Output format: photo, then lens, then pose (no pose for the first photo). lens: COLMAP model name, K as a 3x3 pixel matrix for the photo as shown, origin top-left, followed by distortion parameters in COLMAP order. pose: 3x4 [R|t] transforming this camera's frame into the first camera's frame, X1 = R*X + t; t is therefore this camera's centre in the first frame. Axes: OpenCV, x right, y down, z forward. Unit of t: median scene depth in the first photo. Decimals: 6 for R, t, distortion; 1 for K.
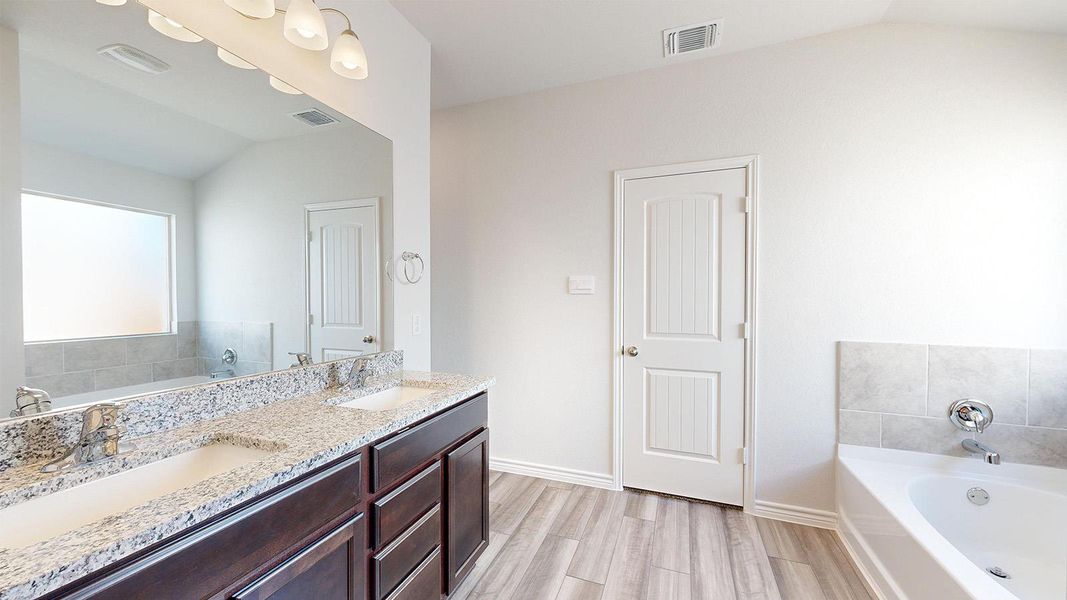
lens RADIAL K [[394.5, 0, 534.9], [0, 394.5, 302.0], [0, 0, 1]] dist [0.000749, 0.000463]
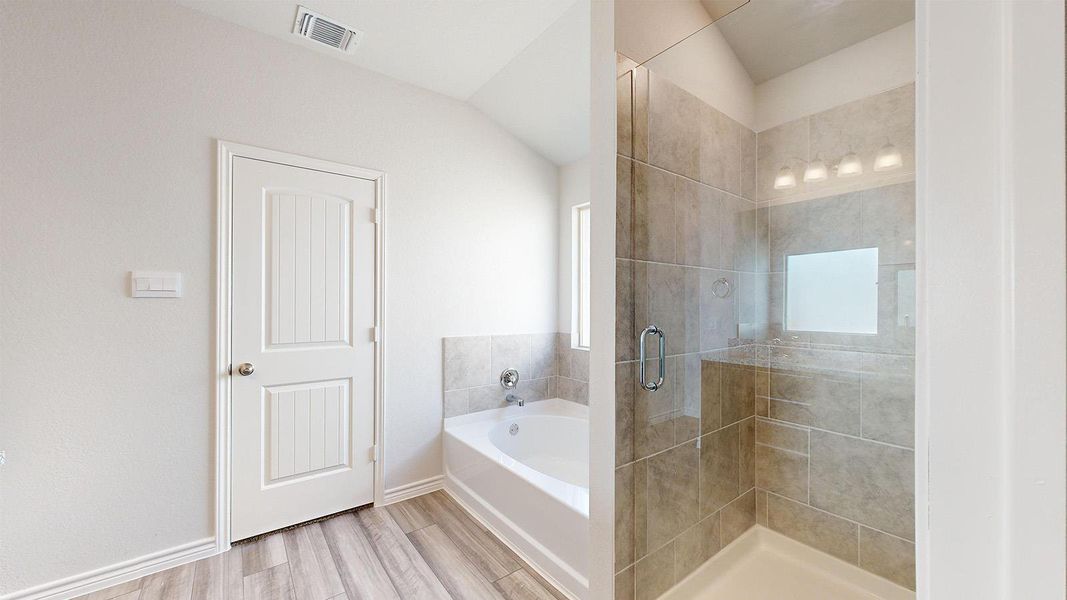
lens RADIAL K [[392.2, 0, 536.0], [0, 392.2, 303.3], [0, 0, 1]] dist [0.001277, -0.000116]
pose [[0.534630, 0.001992, 0.845084, -0.129919], [0.010933, 0.999897, -0.009273, 0.004074], [-0.845016, 0.014197, 0.534553, 0.072157]]
